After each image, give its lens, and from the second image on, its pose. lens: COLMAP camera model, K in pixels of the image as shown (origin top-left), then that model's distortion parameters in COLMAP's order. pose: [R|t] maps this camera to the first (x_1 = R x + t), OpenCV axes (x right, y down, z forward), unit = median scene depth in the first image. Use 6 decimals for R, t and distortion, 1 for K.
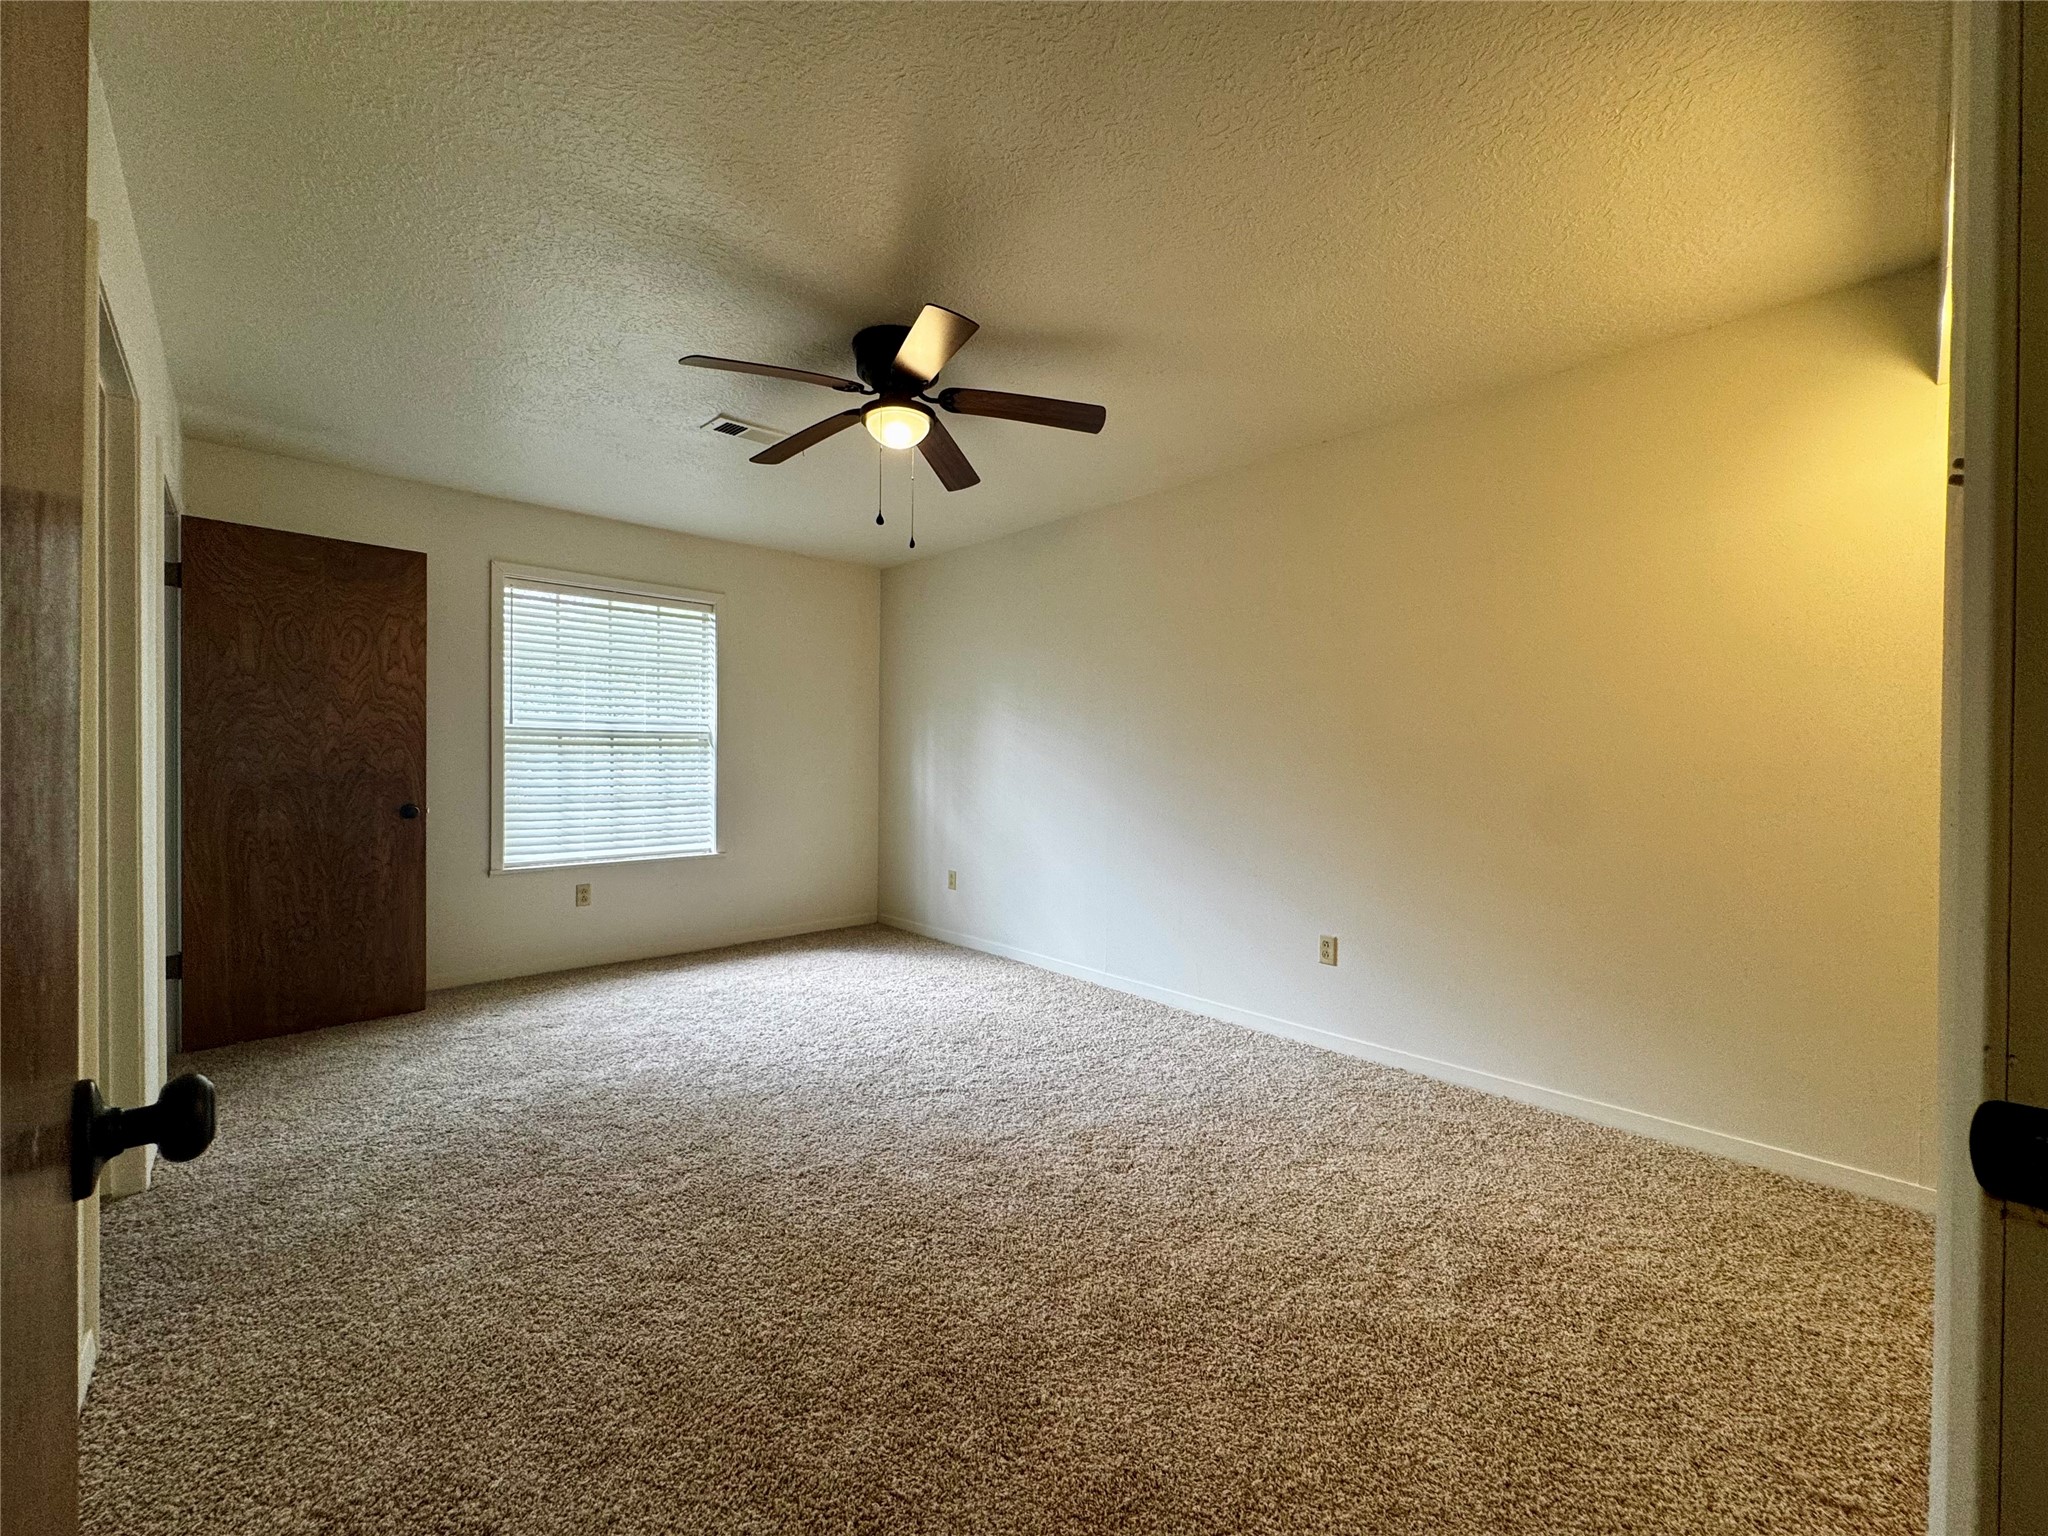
lens RADIAL K [[819.4, 0, 1018.9], [0, 819.4, 770.7], [0, 0, 1]] dist [-0.003515, -0.000037]
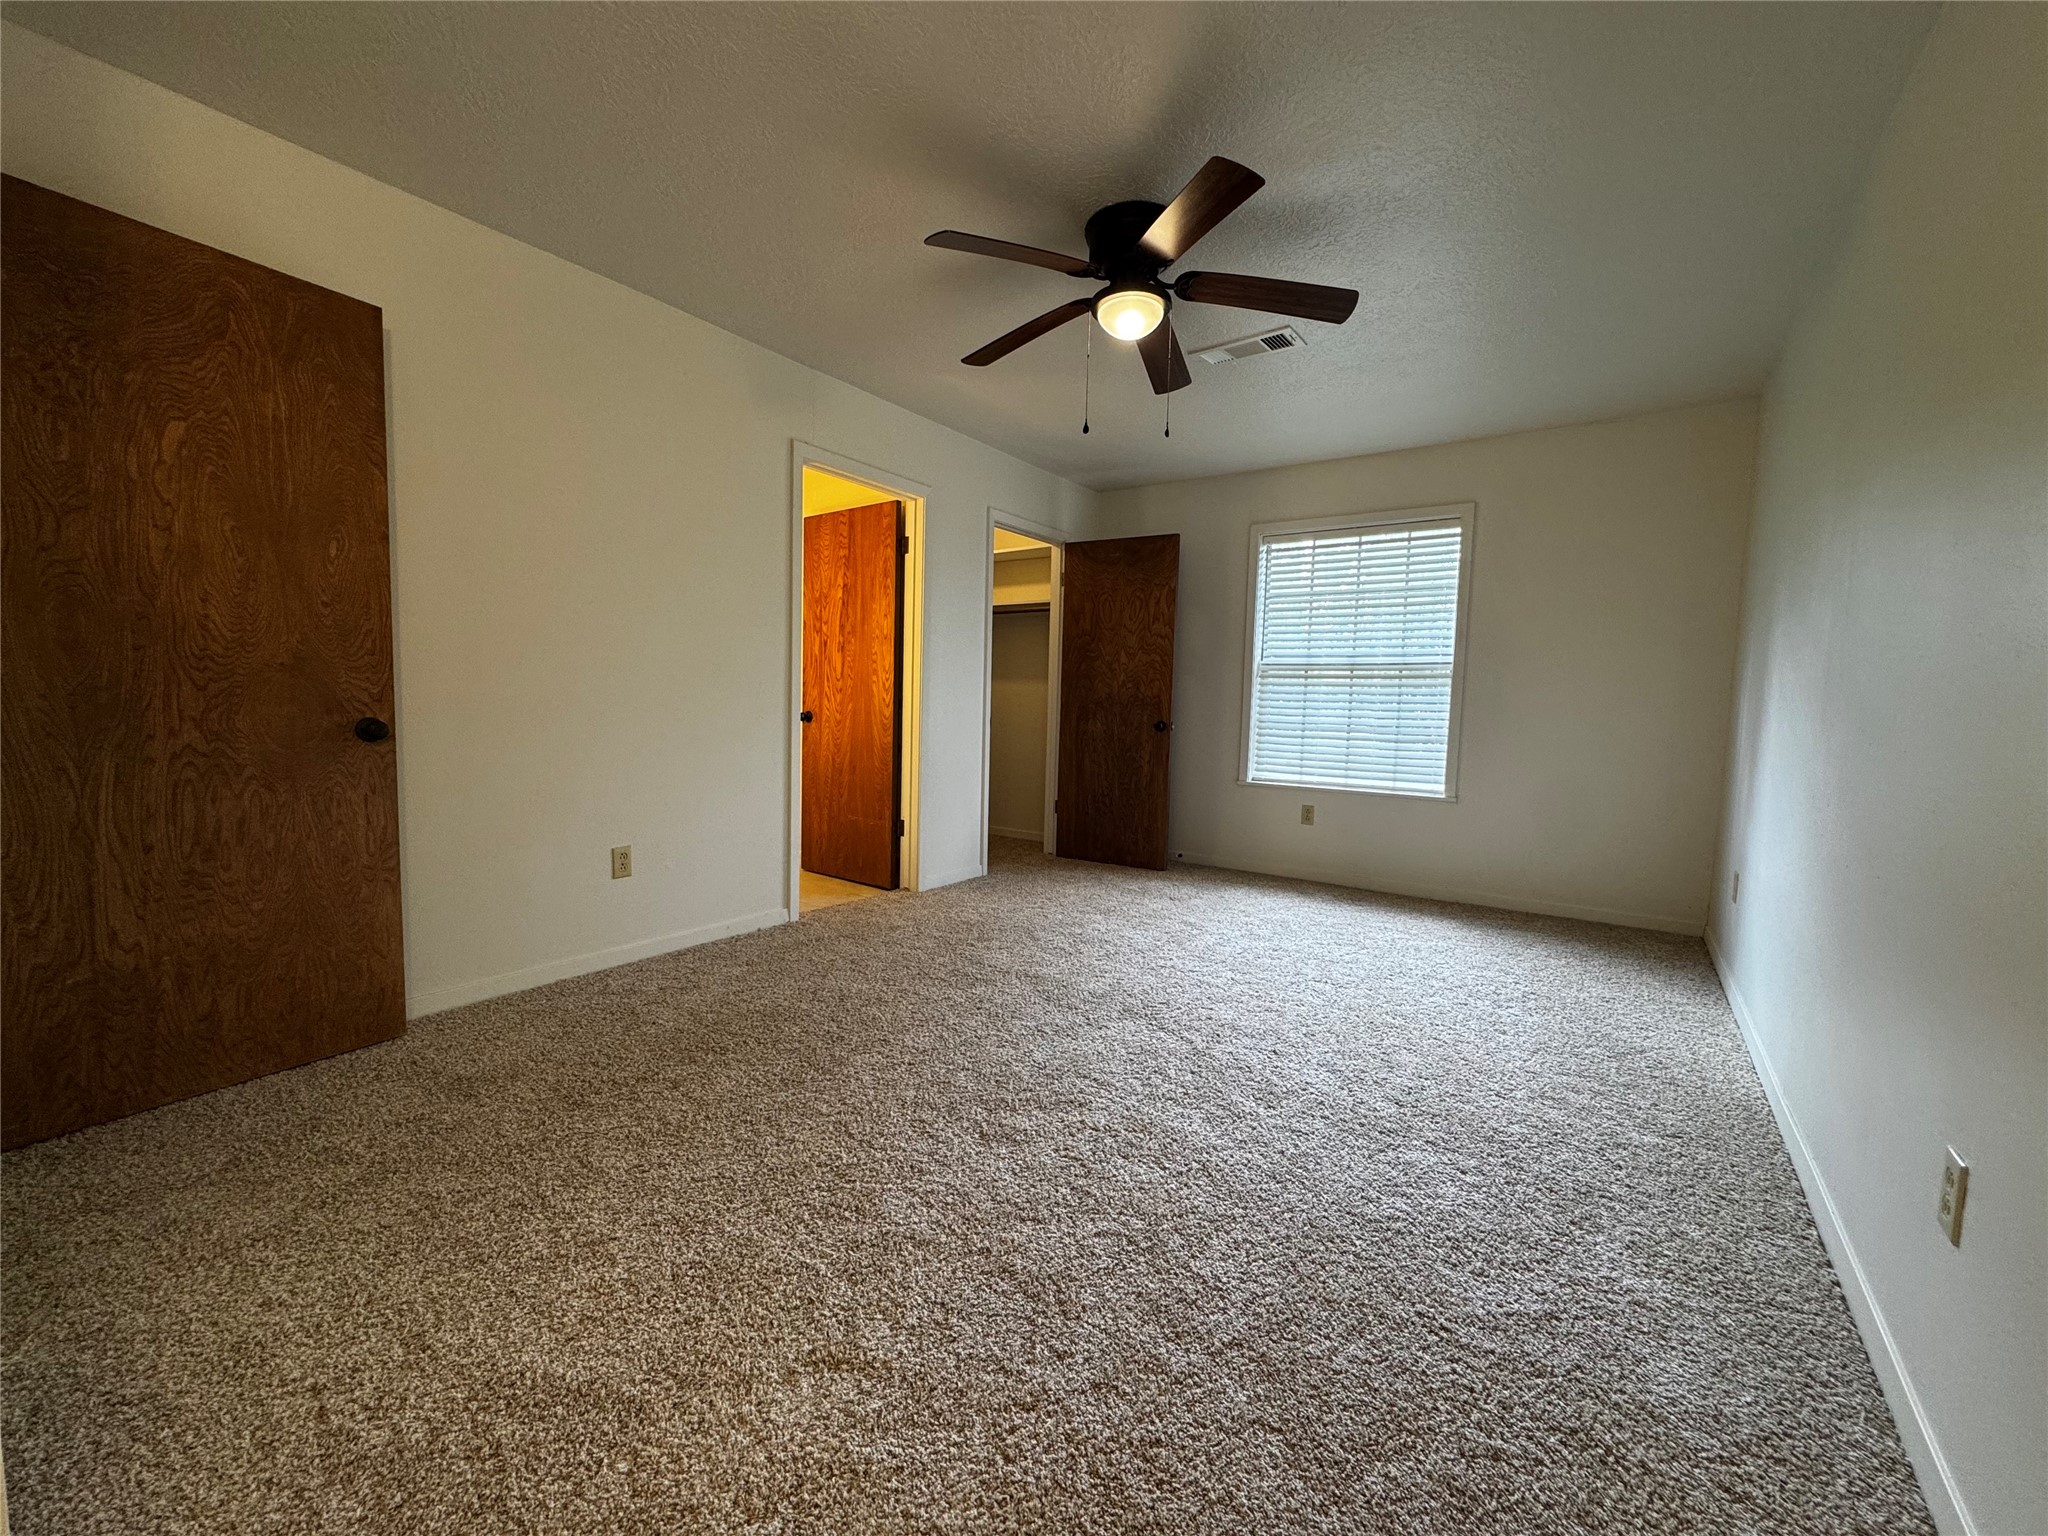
lens RADIAL K [[819.4, 0, 1019.7], [0, 819.4, 770.9], [0, 0, 1]] dist [-0.003515, -0.000037]
pose [[0.194555, 0.084416, -0.977253, 0.477327], [-0.033845, 0.996274, 0.079321, 0.019515], [0.980308, 0.017642, 0.196687, 0.419139]]
